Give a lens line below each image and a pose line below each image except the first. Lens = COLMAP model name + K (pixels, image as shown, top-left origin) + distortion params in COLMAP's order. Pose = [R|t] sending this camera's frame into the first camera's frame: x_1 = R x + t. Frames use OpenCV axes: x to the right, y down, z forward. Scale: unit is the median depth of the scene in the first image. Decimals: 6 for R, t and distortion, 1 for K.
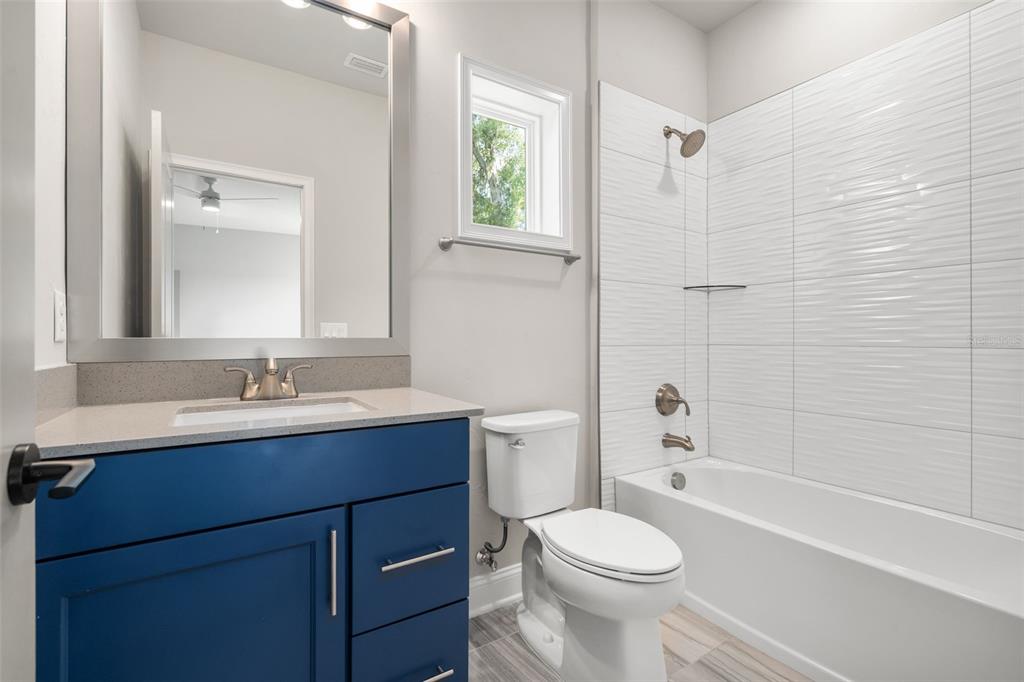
lens RADIAL K [[466.9, 0, 510.7], [0, 466.9, 343.3], [0, 0, 1]] dist [0.015001, 0.000429]
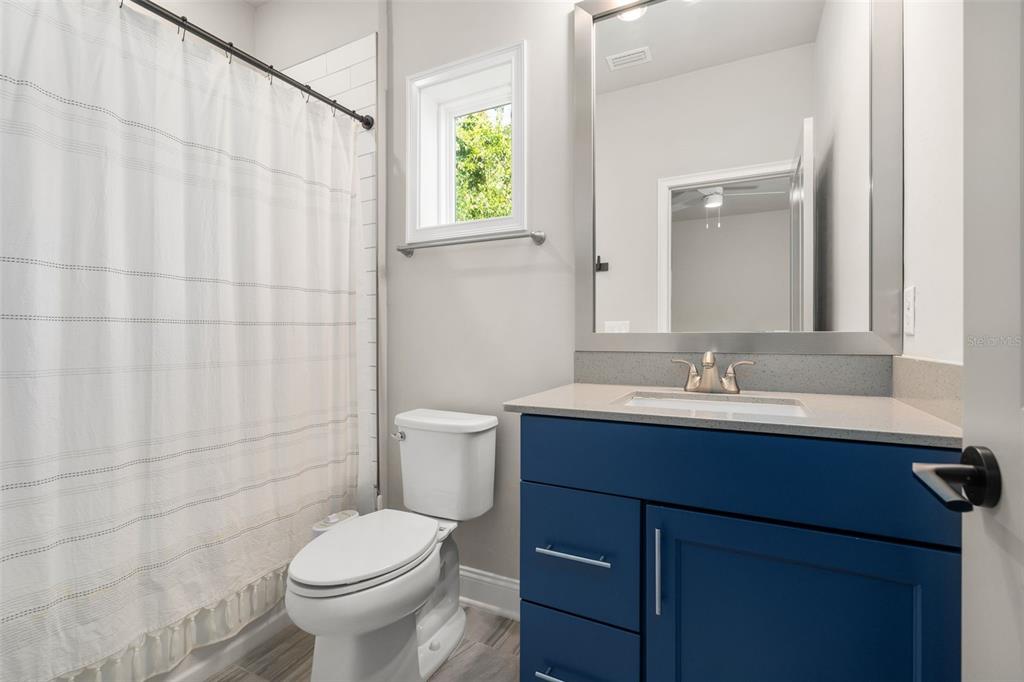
lens RADIAL K [[466.9, 0, 510.4], [0, 466.9, 336.2], [0, 0, 1]] dist [0.015001, 0.000429]
pose [[0.502075, -0.002591, -0.864820, 0.158641], [-0.001372, 0.999992, -0.003792, -0.000091], [0.864823, 0.003091, 0.502068, 0.105176]]
